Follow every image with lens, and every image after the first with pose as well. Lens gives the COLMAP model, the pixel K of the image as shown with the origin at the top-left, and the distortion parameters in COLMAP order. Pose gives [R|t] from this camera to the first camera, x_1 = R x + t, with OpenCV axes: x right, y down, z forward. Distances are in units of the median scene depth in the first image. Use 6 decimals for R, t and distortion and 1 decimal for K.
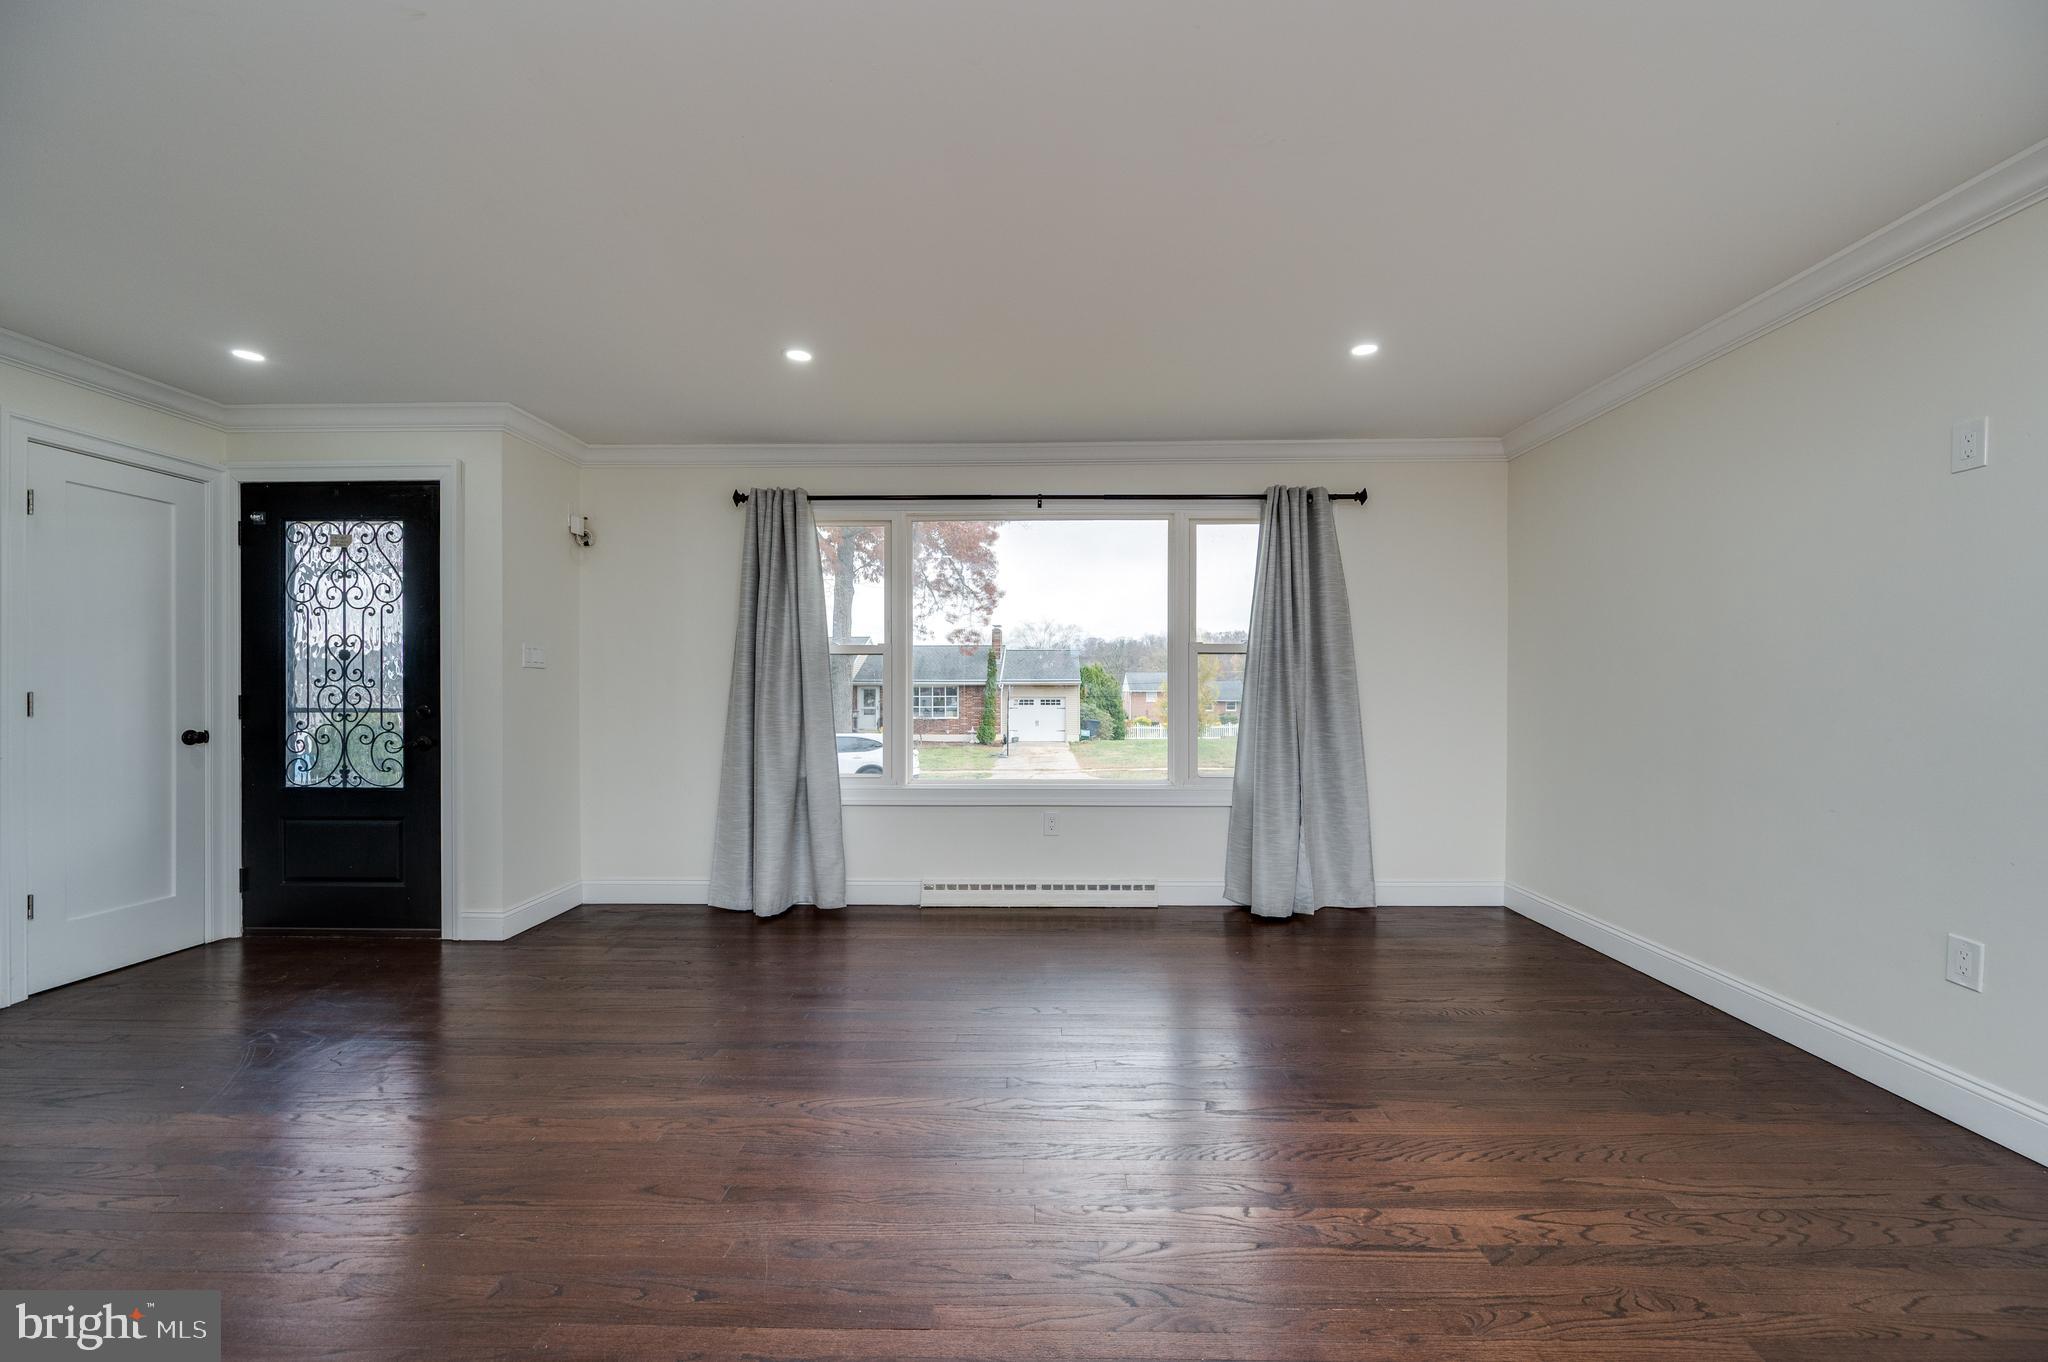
lens RADIAL K [[806.4, 0, 1033.7], [0, 806.4, 689.4], [0, 0, 1]] dist [-0.002906, -0.000440]
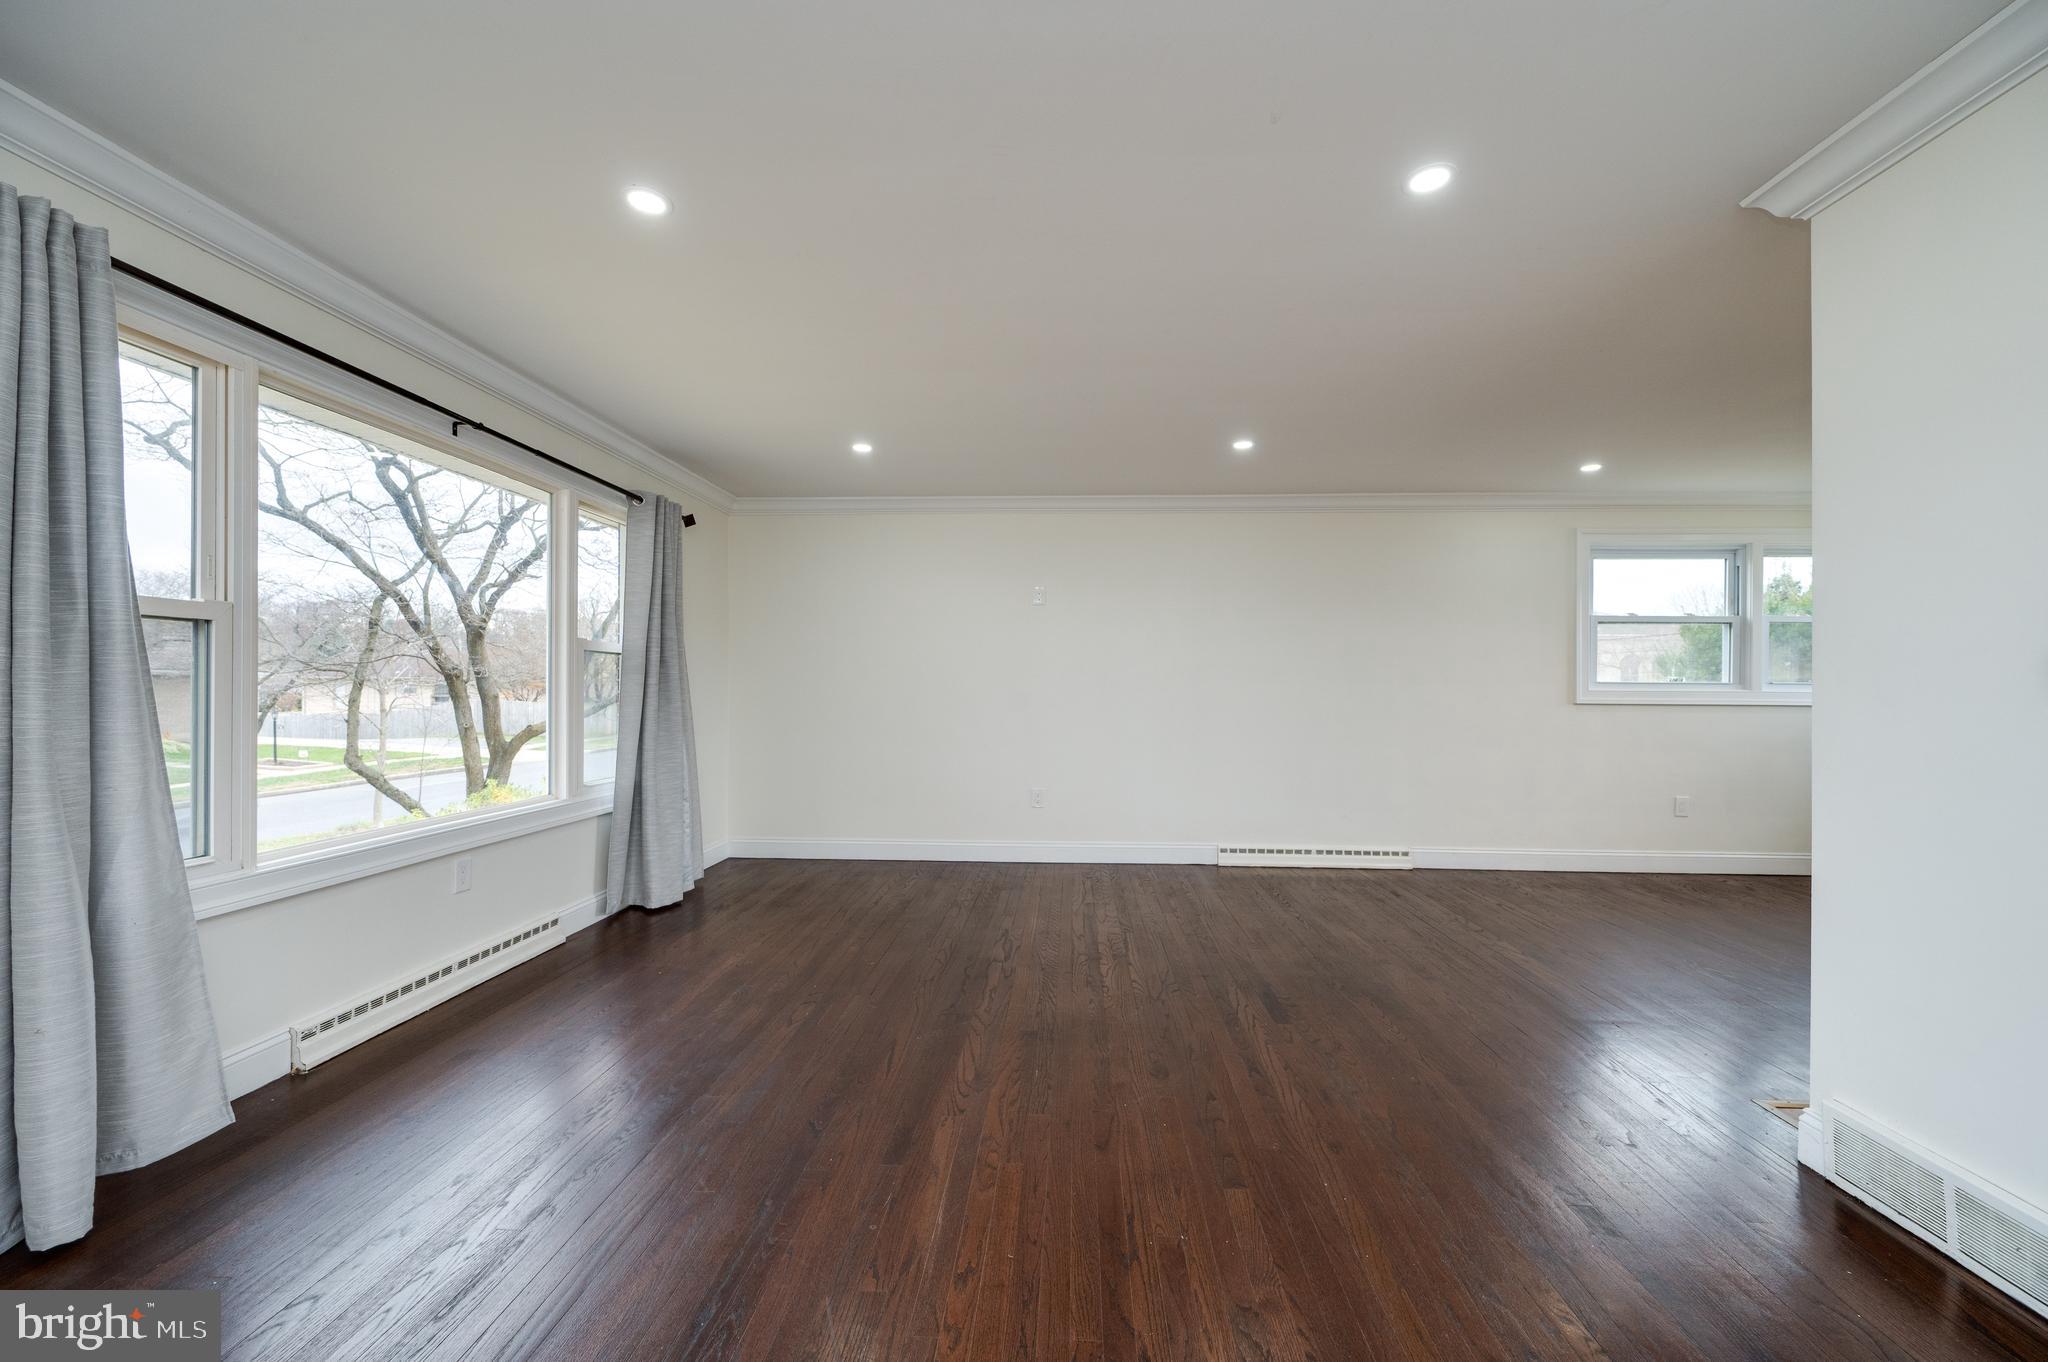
lens RADIAL K [[806.4, 0, 1033.7], [0, 806.4, 689.4], [0, 0, 1]] dist [-0.002906, -0.000440]
pose [[0.025693, 0.001051, 0.999669, -0.696408], [0.000273, 0.999999, -0.001059, -0.000338], [-0.999670, 0.000300, 0.025693, 0.470140]]
